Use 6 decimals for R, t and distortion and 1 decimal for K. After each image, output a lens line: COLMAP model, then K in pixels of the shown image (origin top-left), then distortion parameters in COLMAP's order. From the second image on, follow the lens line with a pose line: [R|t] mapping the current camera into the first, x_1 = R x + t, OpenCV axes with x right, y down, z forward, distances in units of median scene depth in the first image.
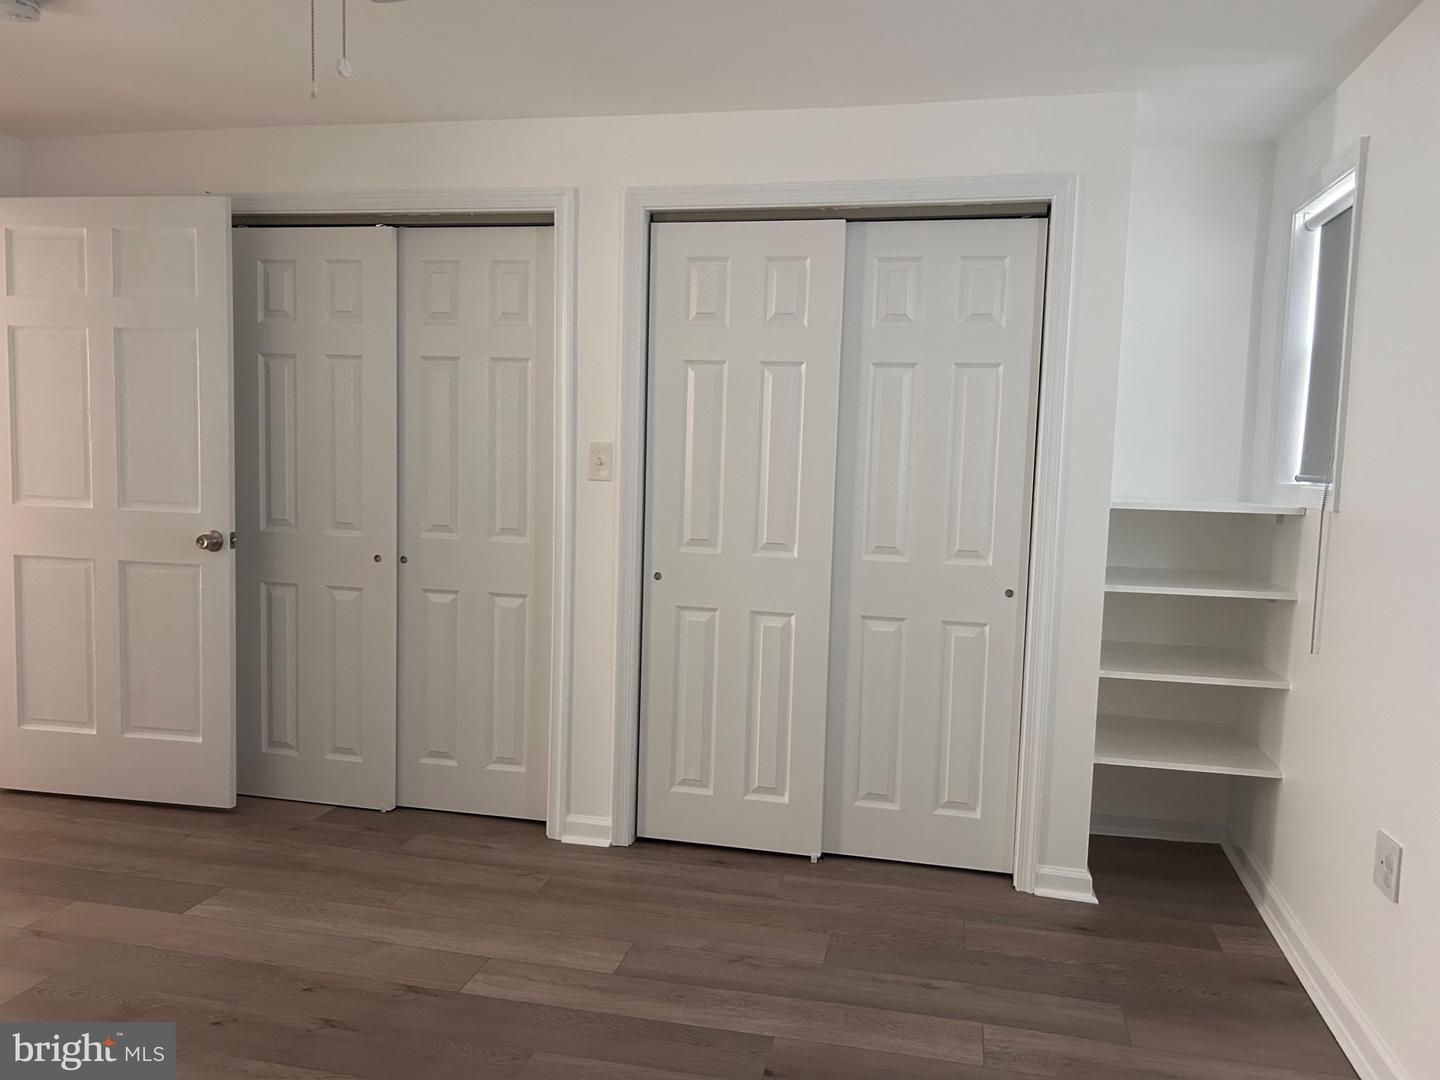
lens RADIAL K [[1086.4, 0, 703.1], [0, 1086.4, 541.2], [0, 0, 1]] dist [0.056698, -0.065529]
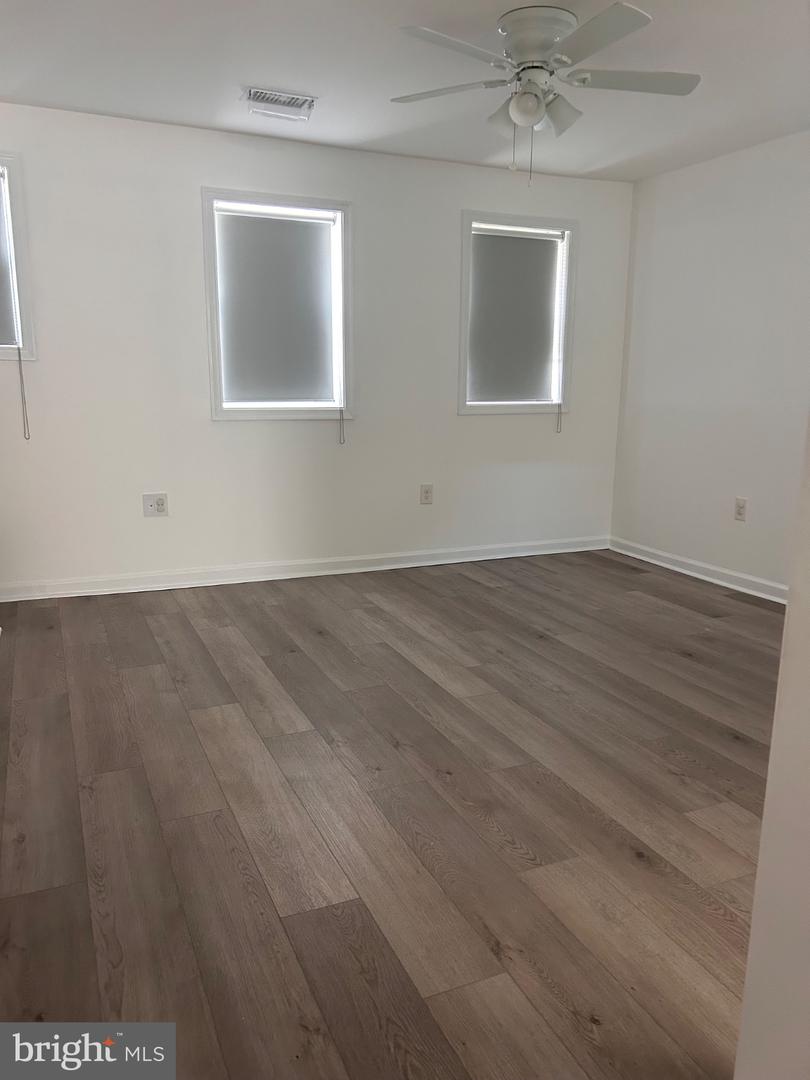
lens RADIAL K [[814.8, 0, 405.0], [0, 814.8, 540.0], [0, 0, 1]] dist [0.056698, -0.065529]
pose [[-0.597016, -0.194152, 0.778381, -0.971539], [0.043630, 0.960978, 0.273162, -0.094542], [-0.801042, 0.197043, -0.565248, 1.331347]]
